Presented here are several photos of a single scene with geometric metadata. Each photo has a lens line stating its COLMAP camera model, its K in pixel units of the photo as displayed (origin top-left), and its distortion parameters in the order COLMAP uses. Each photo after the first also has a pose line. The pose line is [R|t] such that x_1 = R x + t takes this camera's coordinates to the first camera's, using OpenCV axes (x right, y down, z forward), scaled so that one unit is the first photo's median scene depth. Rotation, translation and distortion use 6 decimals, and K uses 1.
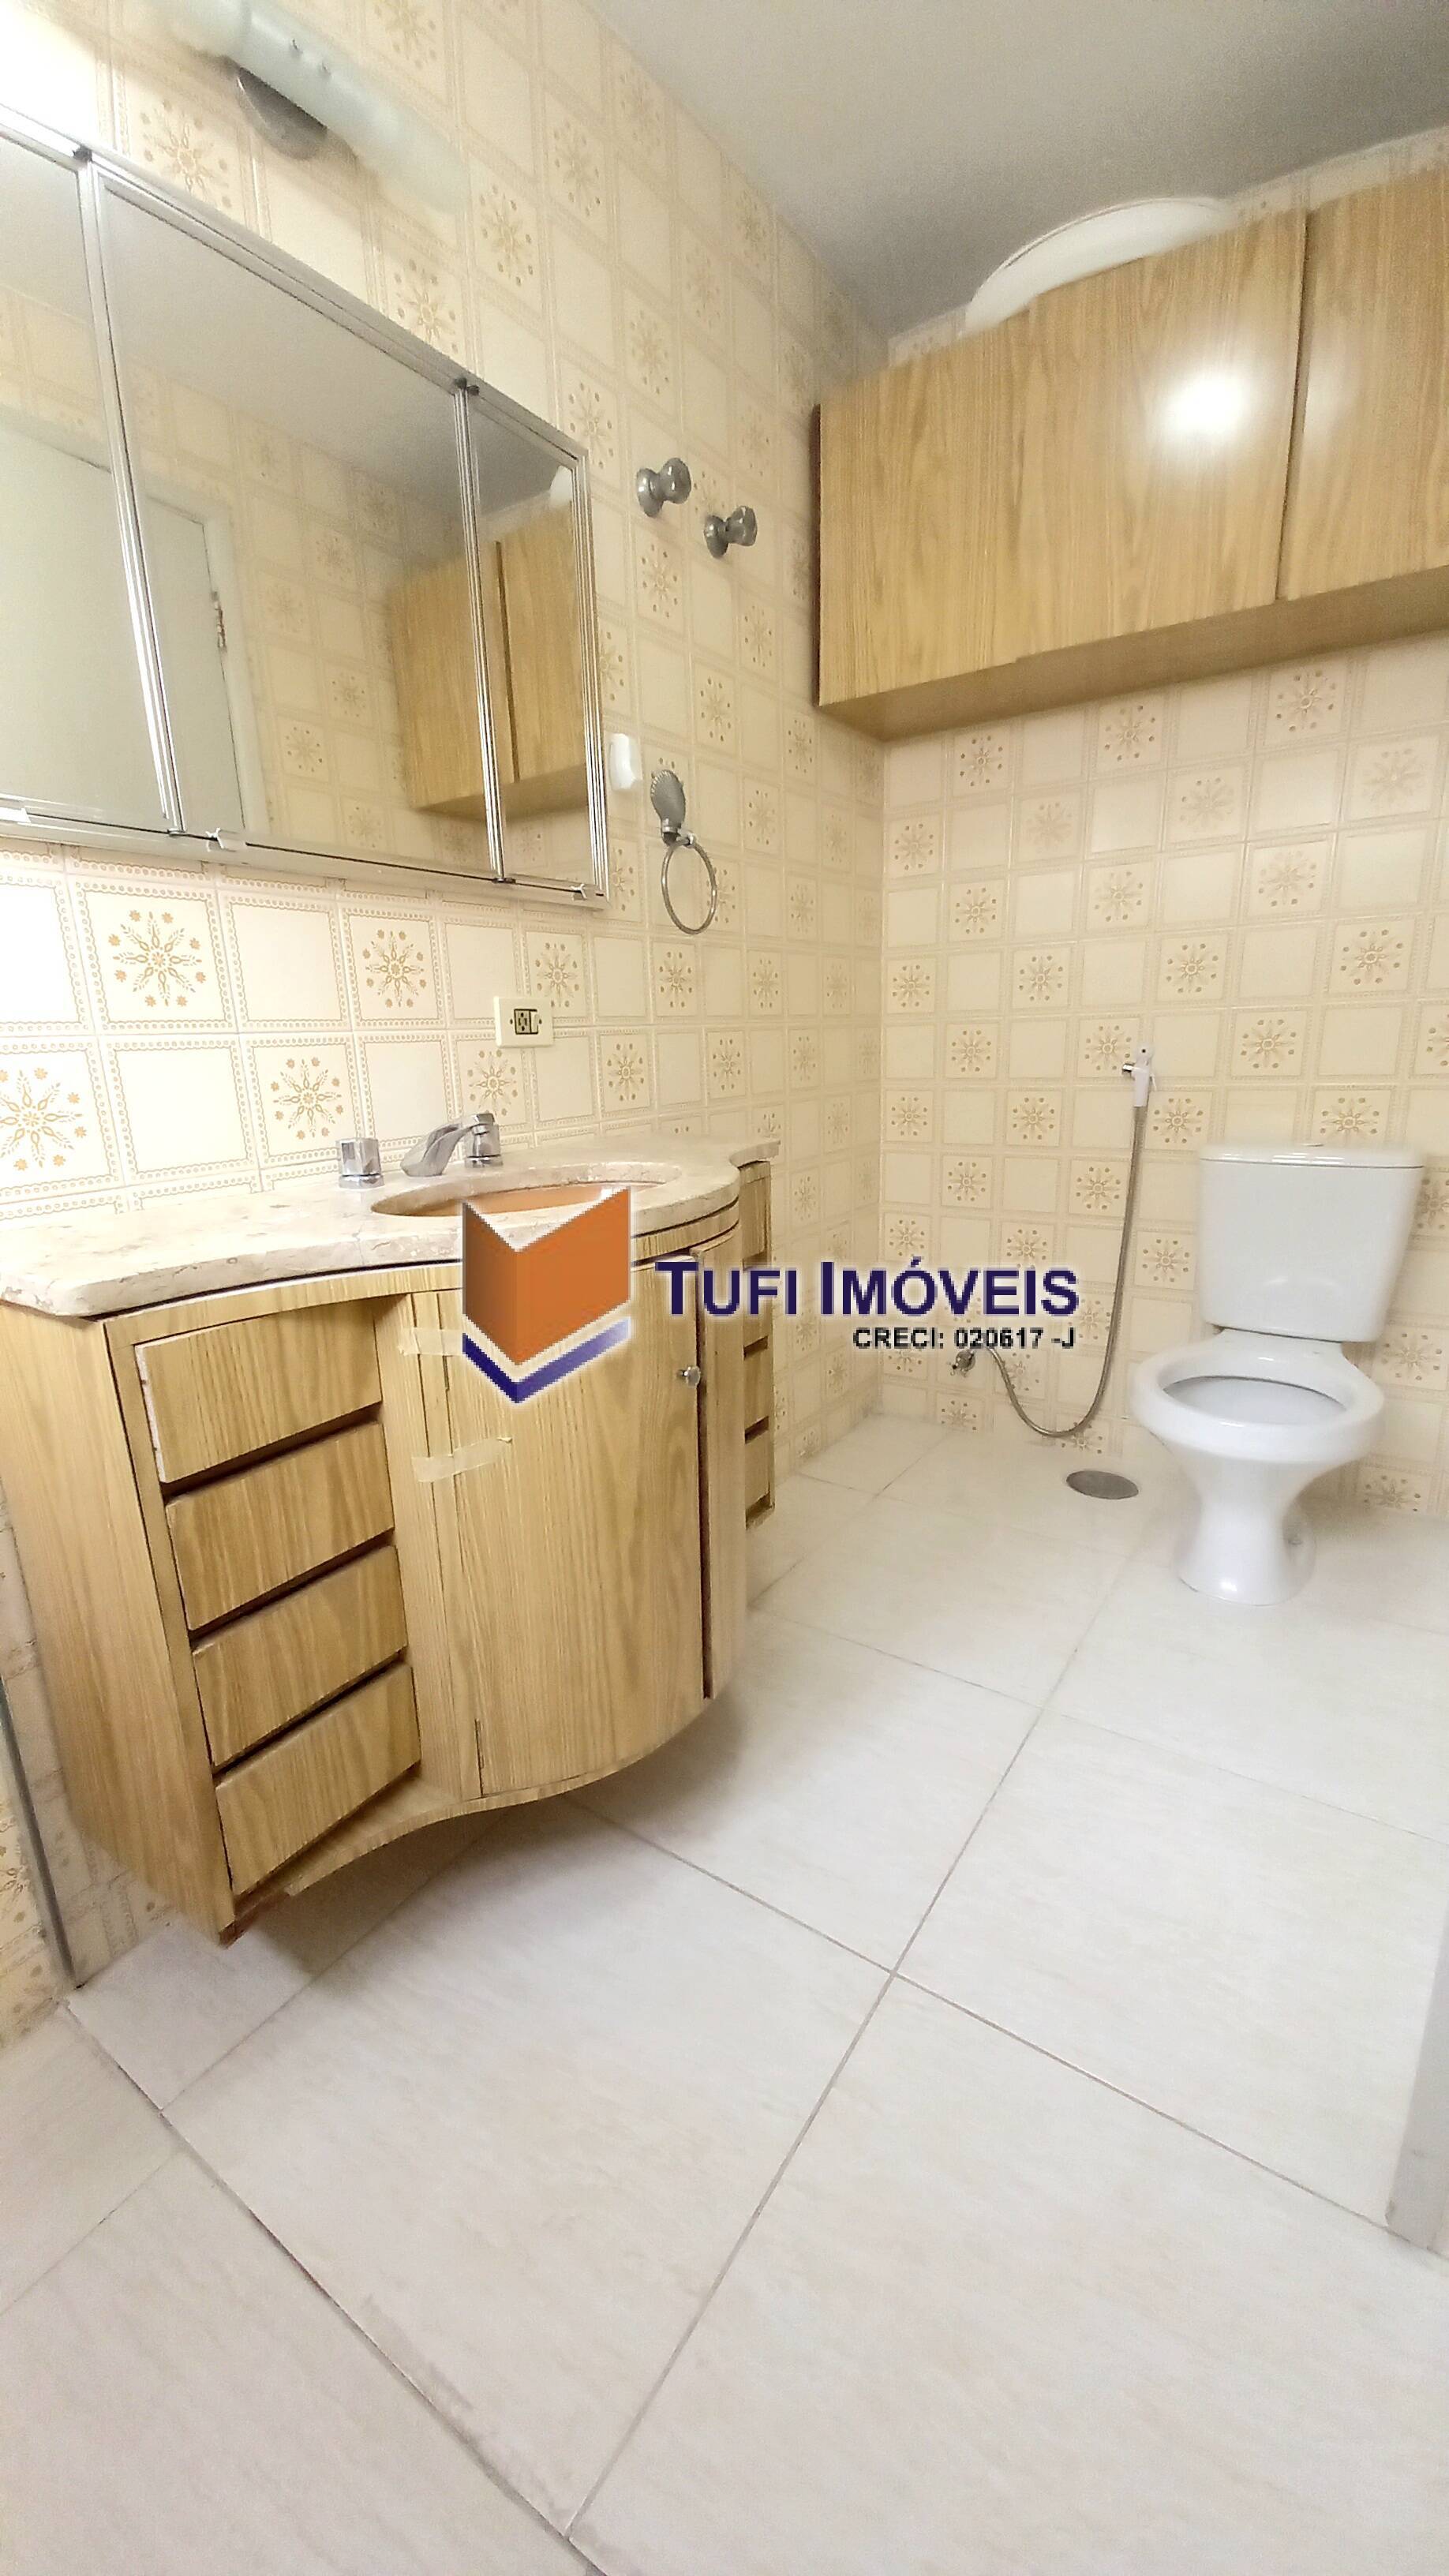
lens RADIAL K [[1009.4, 0, 709.5], [0, 1009.4, 1308.3], [0, 0, 1]] dist [0.017453, -0.013715]
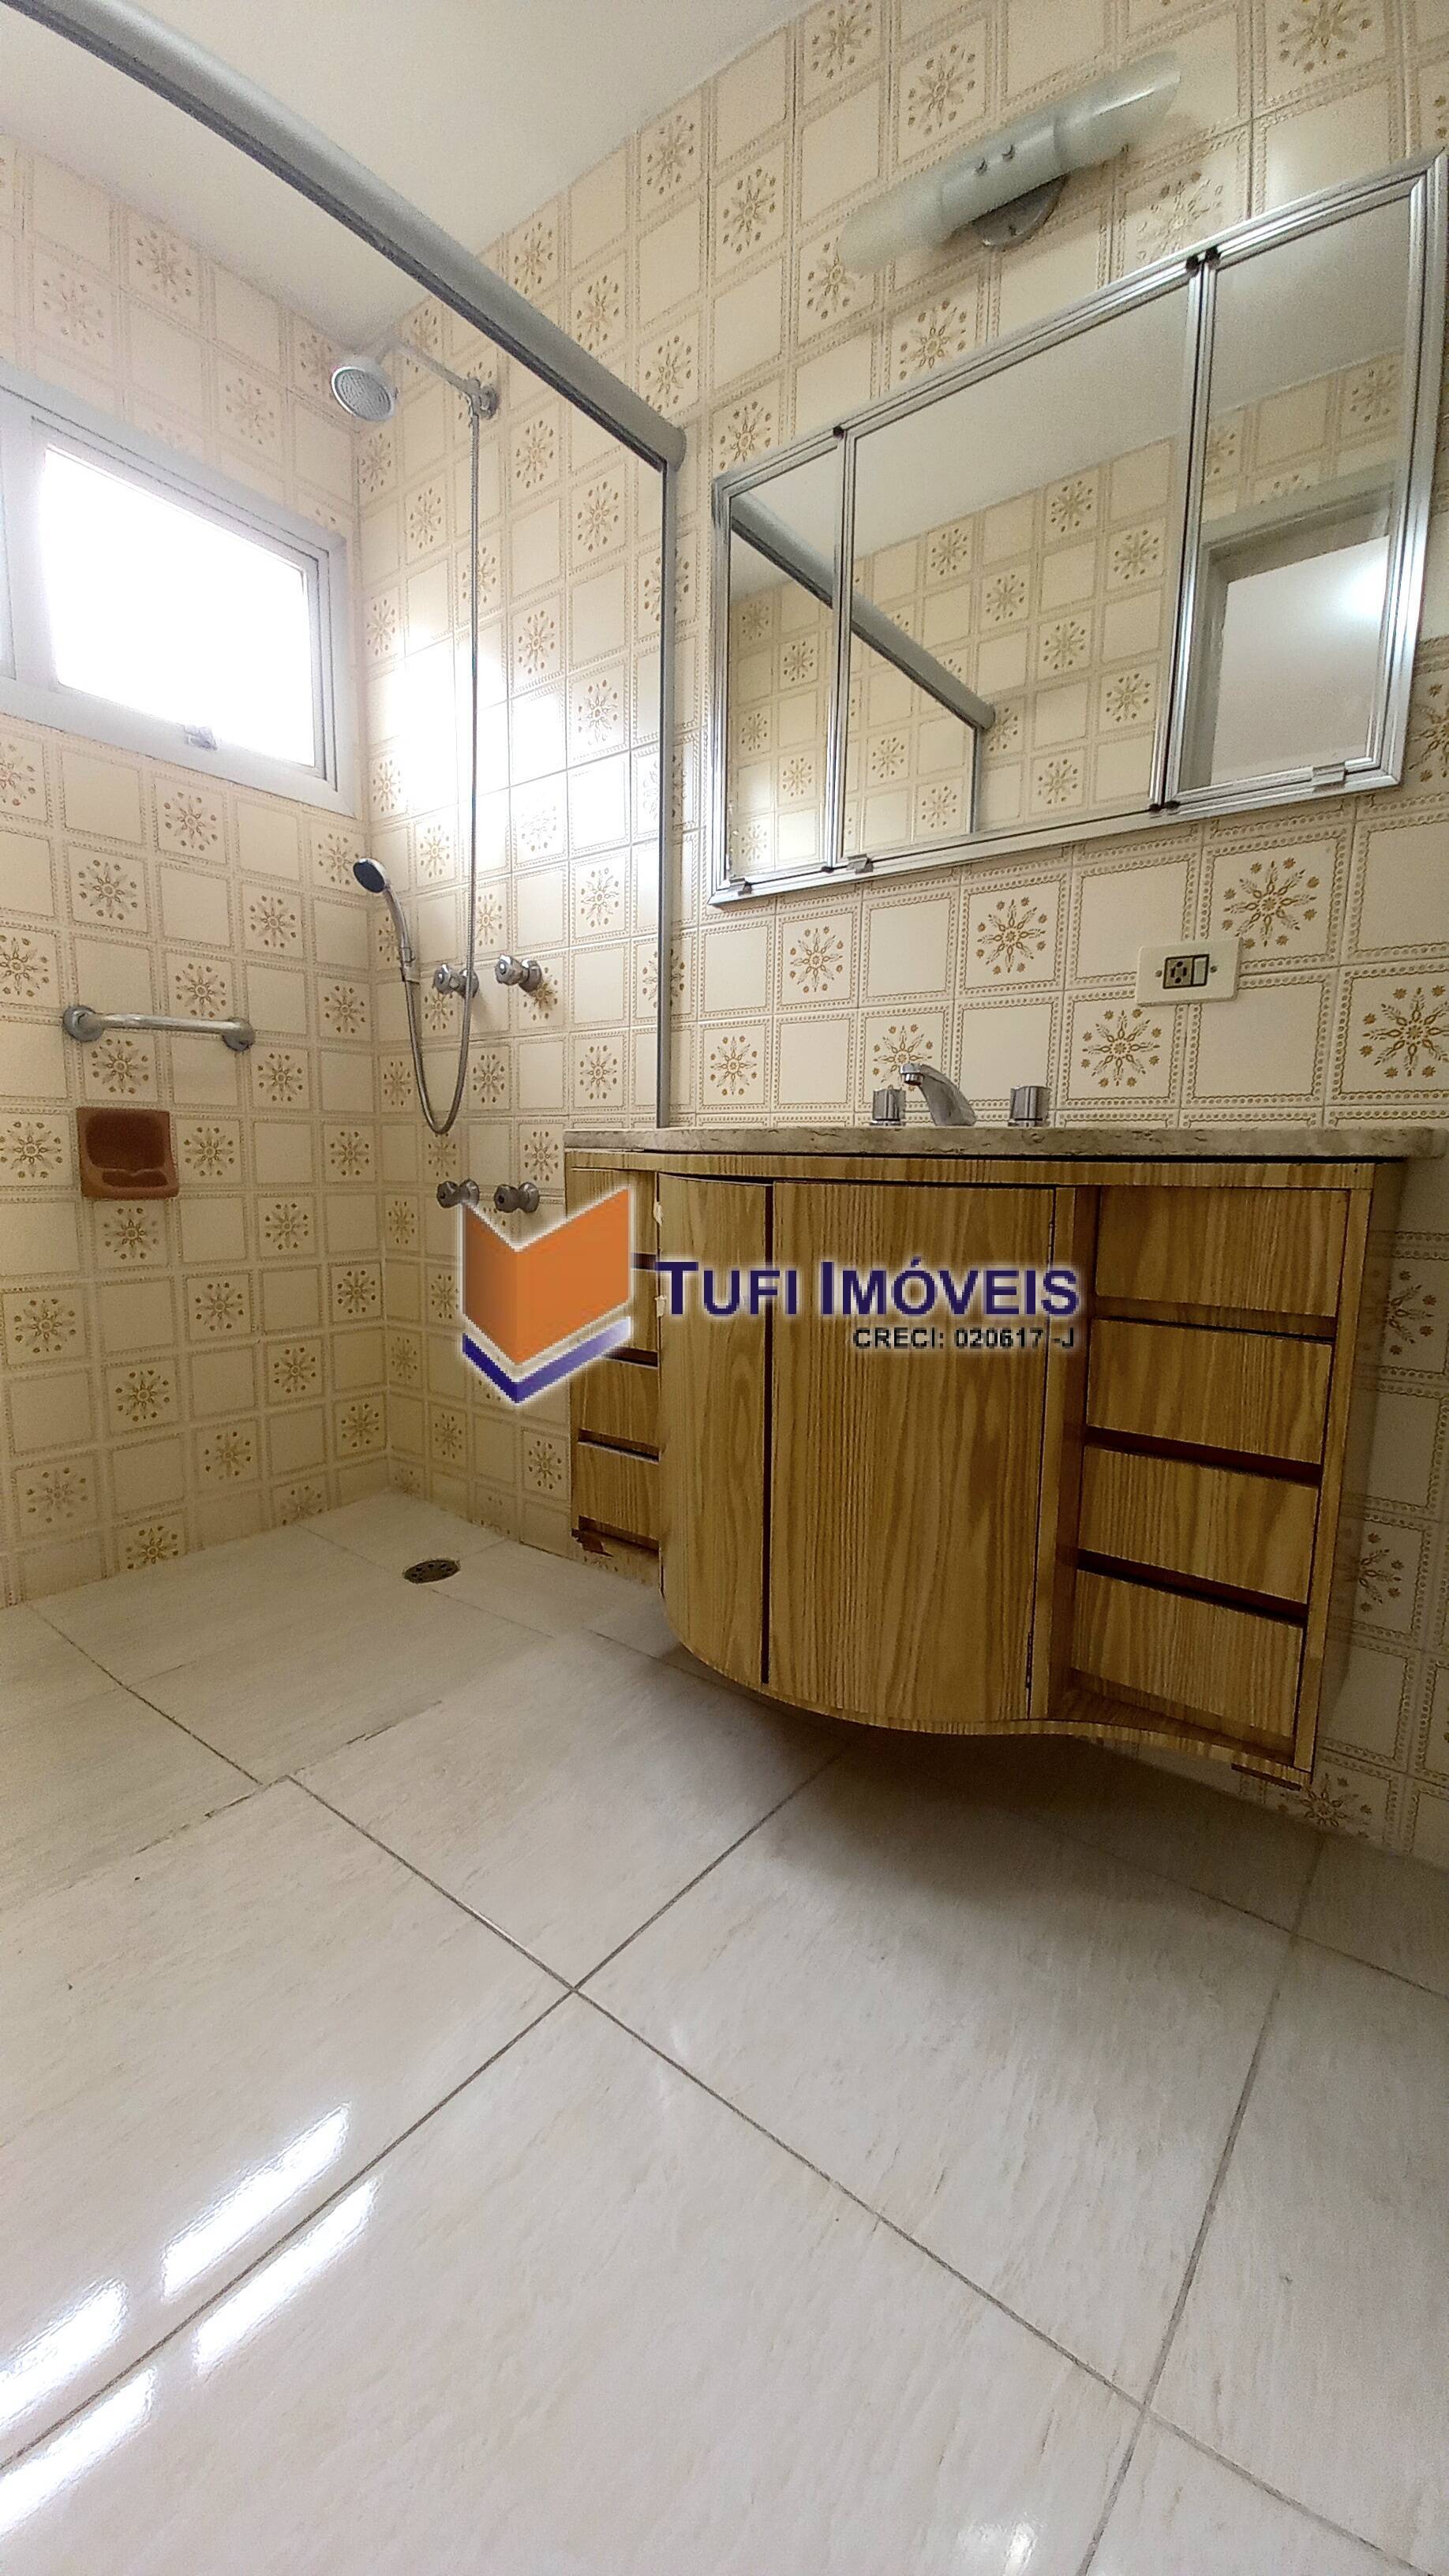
lens RADIAL K [[1009.4, 0, 709.5], [0, 1009.4, 1308.3], [0, 0, 1]] dist [0.017453, -0.013715]
pose [[-0.054620, 0.189268, -0.980405, 0.910853], [-0.273057, 0.941612, 0.196991, -0.109594], [0.960446, 0.278467, 0.000250, 0.927576]]
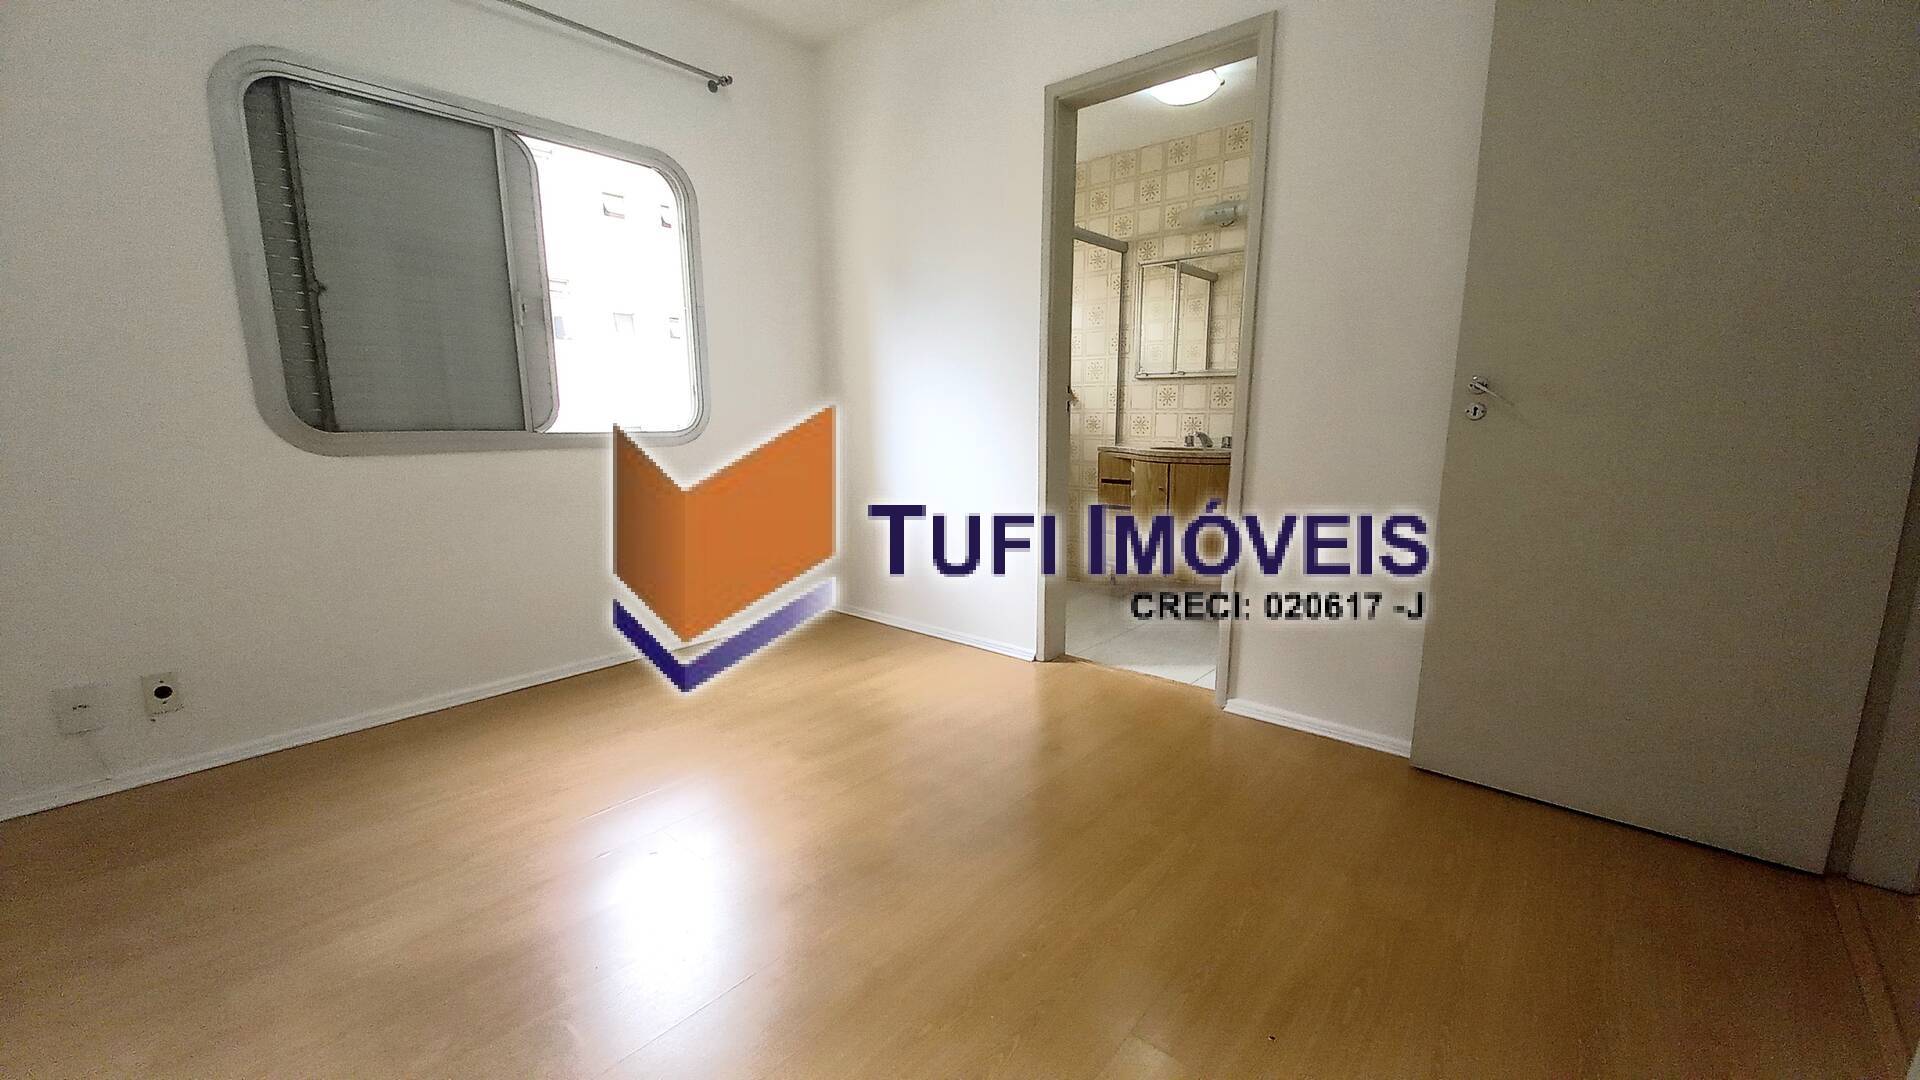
lens RADIAL K [[752.4, 0, 977.4], [0, 752.4, 557.2], [0, 0, 1]] dist [0.017453, -0.013715]
pose [[-0.084411, 0.234036, -0.968557, 3.242740], [-0.255405, 0.934471, 0.248058, -0.266346], [0.963142, 0.268313, -0.019105, 0.332957]]
